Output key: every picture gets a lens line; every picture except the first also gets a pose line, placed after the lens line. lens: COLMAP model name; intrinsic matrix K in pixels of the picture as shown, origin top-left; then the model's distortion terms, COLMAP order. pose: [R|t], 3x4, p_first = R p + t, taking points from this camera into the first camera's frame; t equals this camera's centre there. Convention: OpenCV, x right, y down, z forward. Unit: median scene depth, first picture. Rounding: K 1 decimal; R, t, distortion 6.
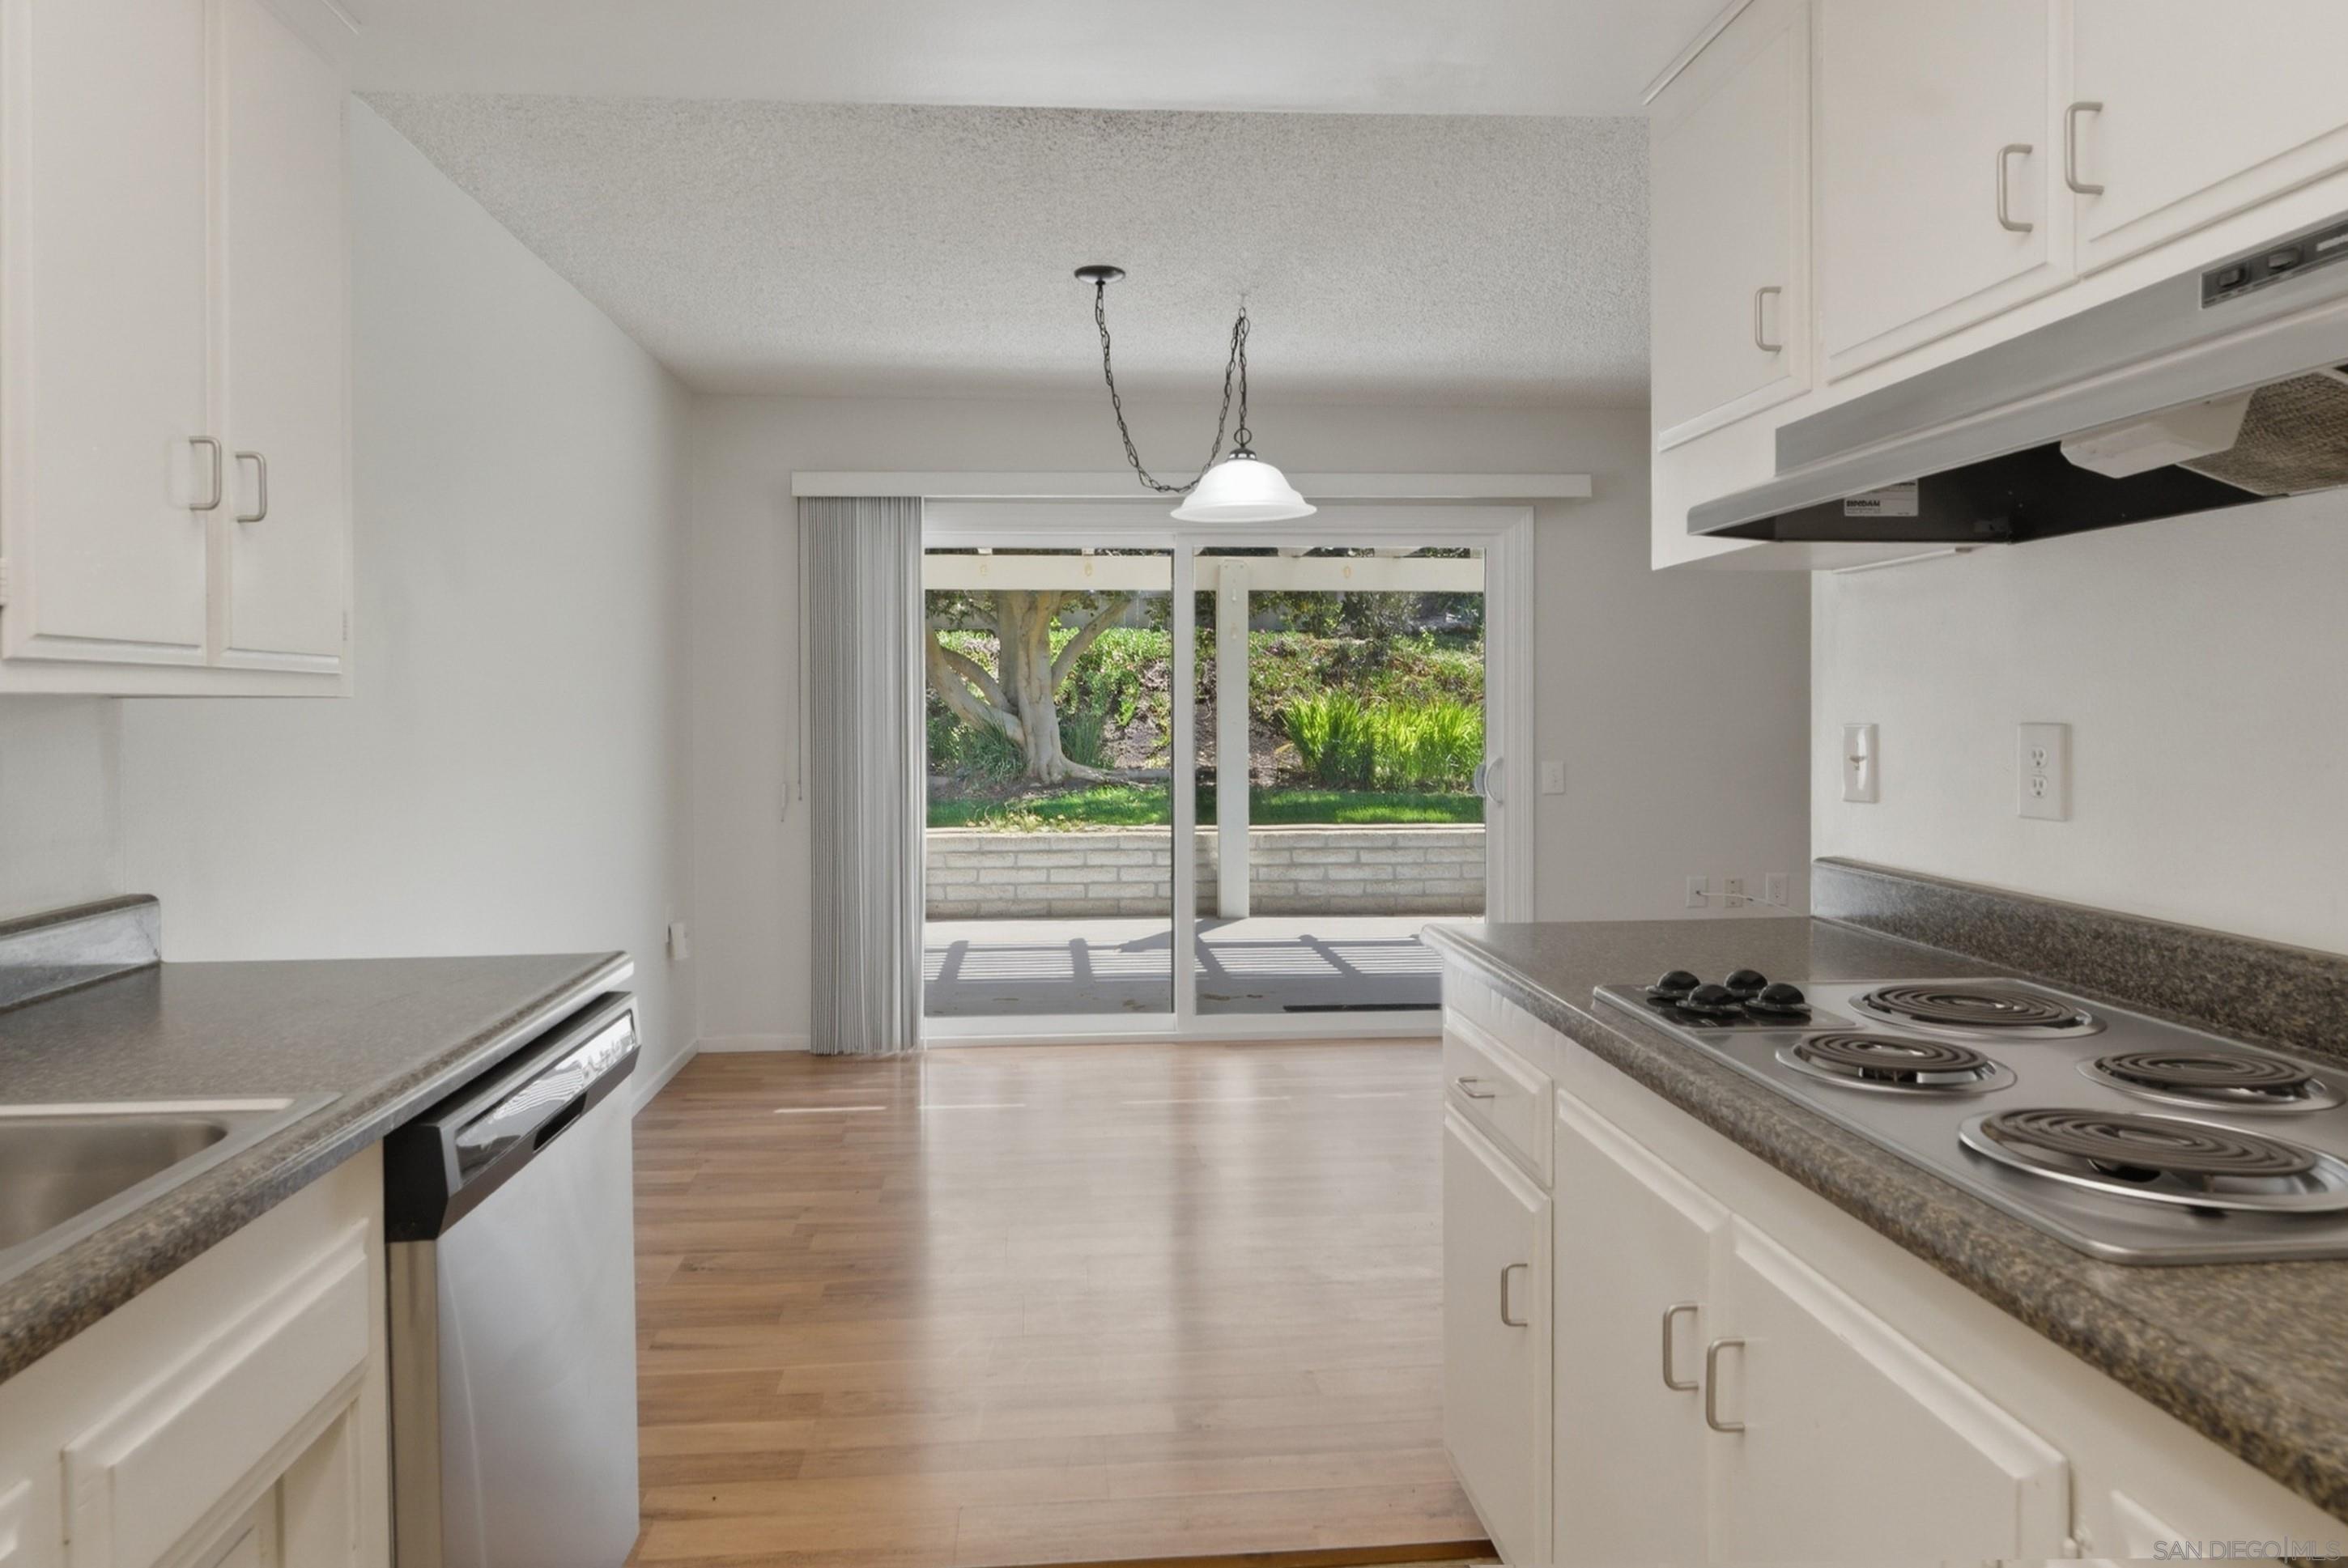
lens RADIAL K [[664.6, 0, 1171.1], [0, 664.6, 723.9], [0, 0, 1]] dist [-0.000125, -0.000033]
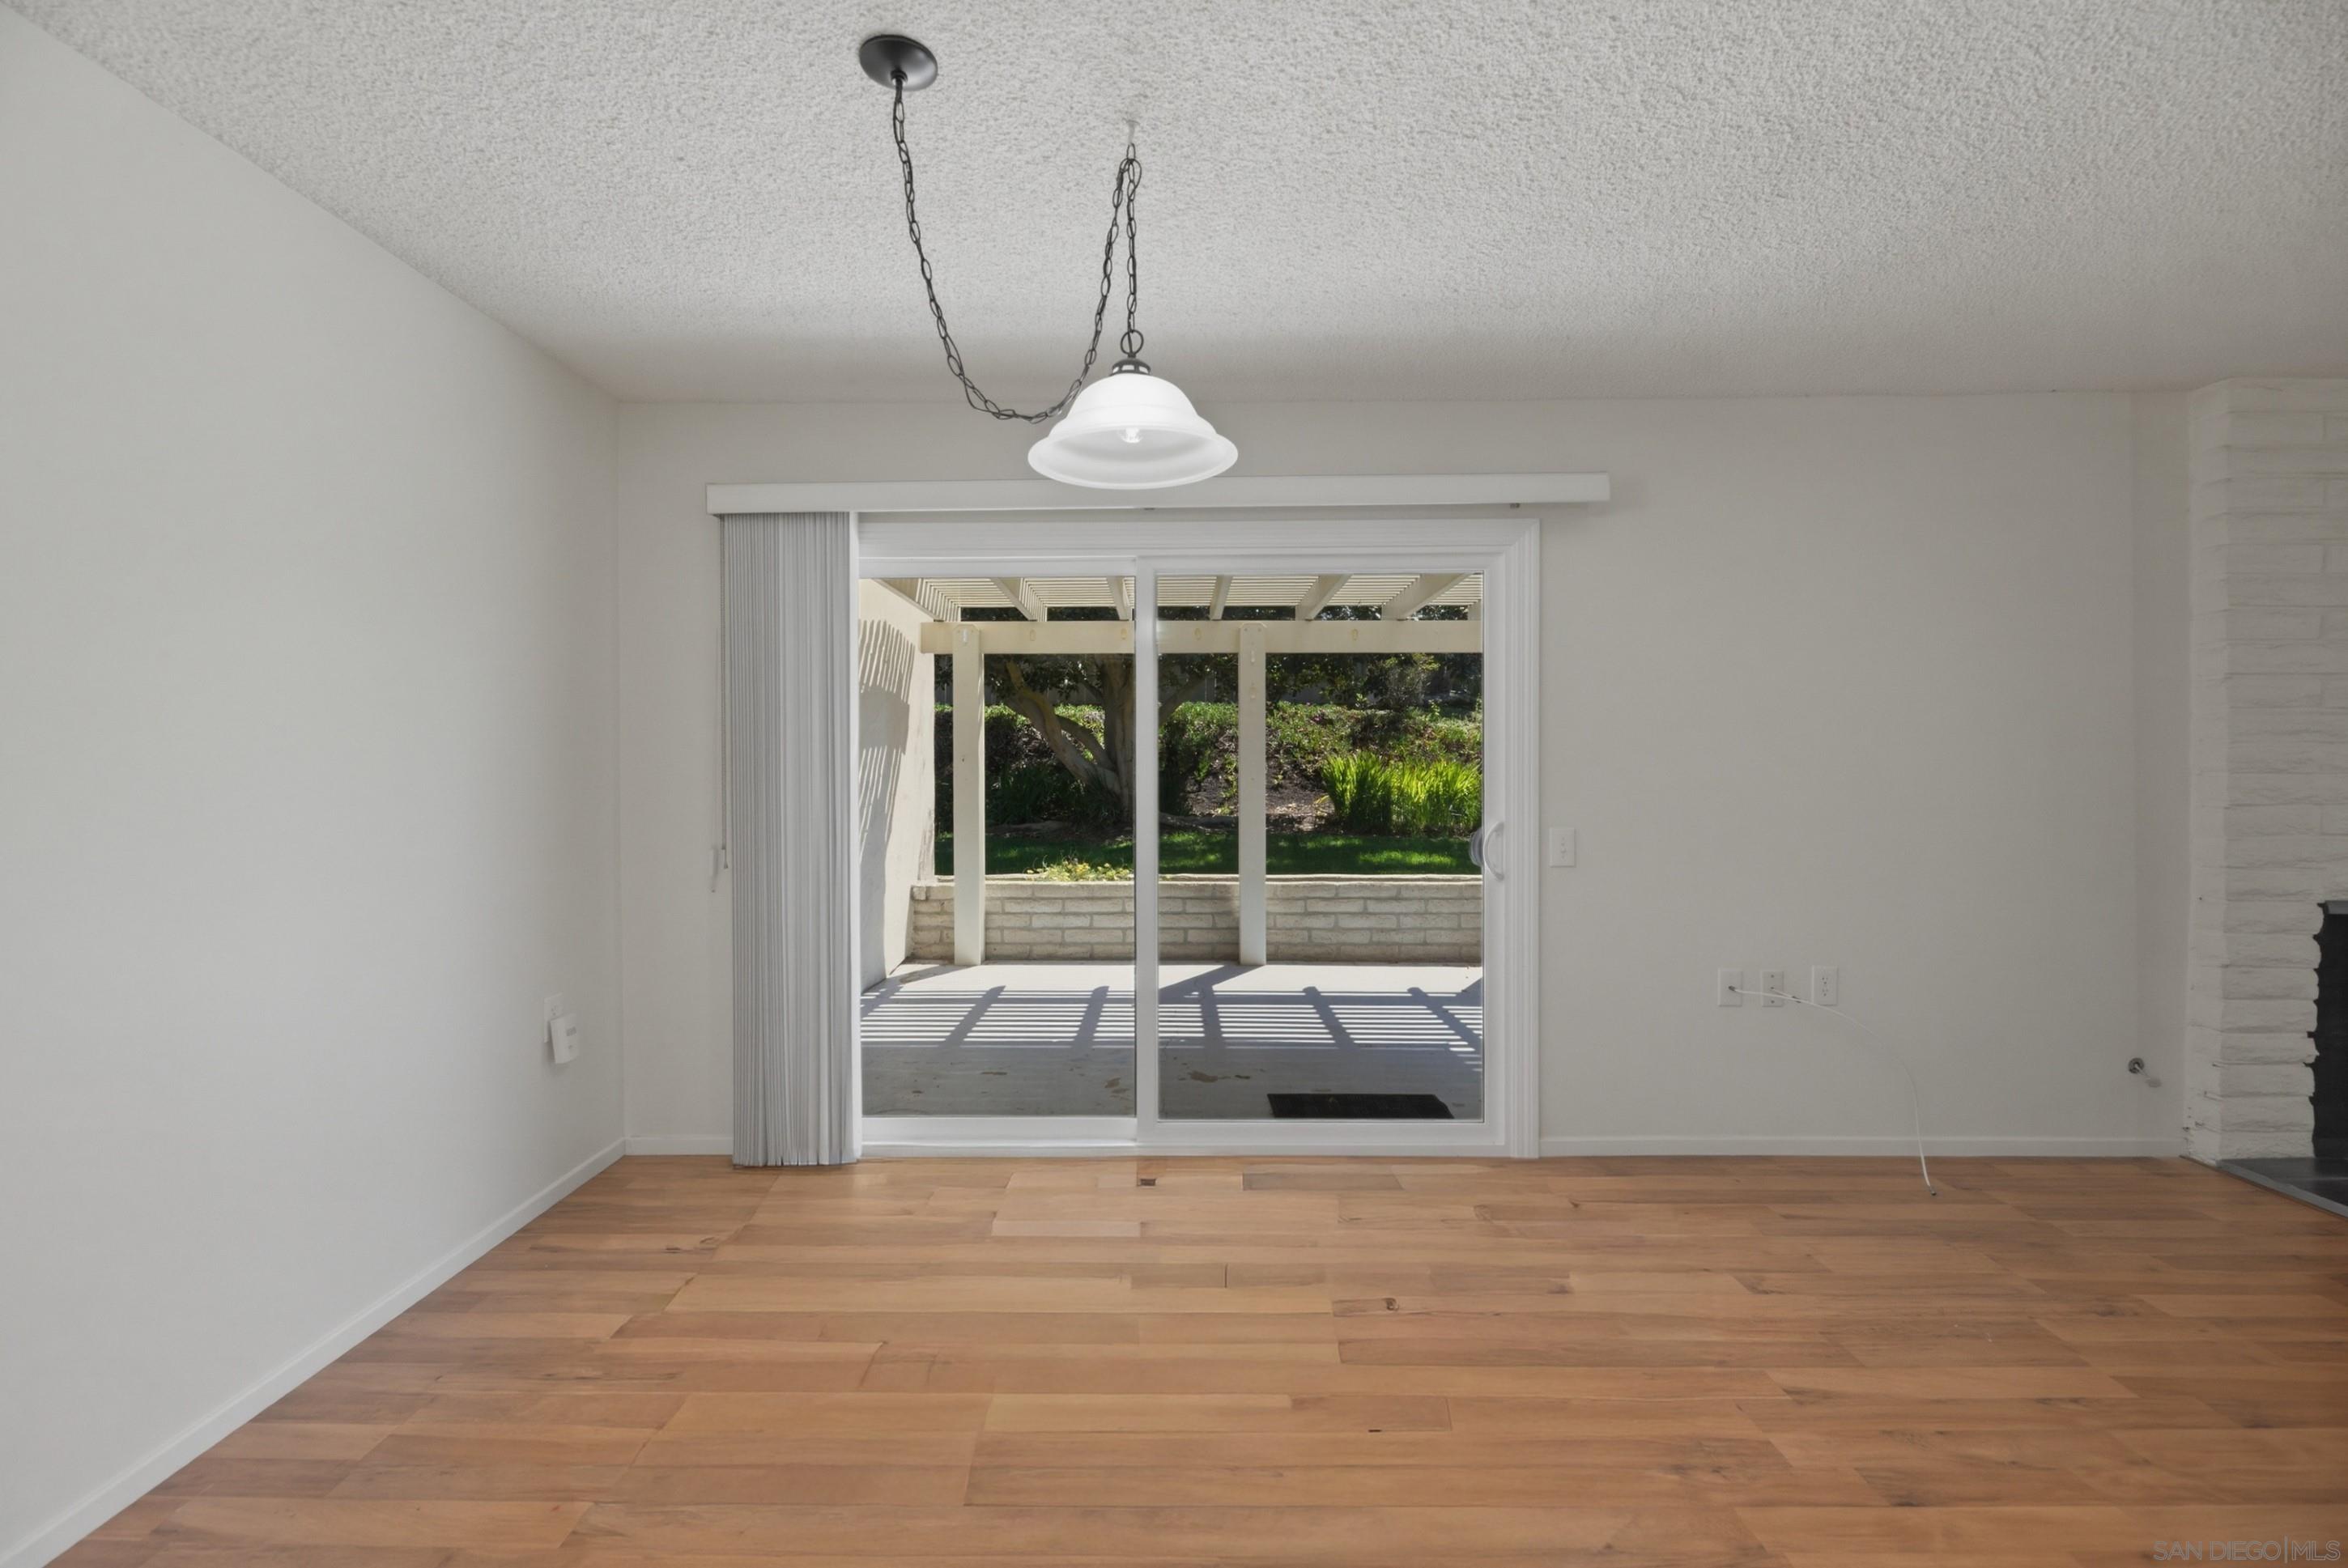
lens RADIAL K [[946.4, 0, 1174.0], [0, 946.4, 784.0], [0, 0, 1]] dist [-0.001676, -0.000772]
pose [[0.992297, 0.000811, 0.123878, -0.290423], [-0.001078, 0.999997, 0.002094, 0.005045], [-0.123876, -0.002211, 0.992295, -0.633690]]
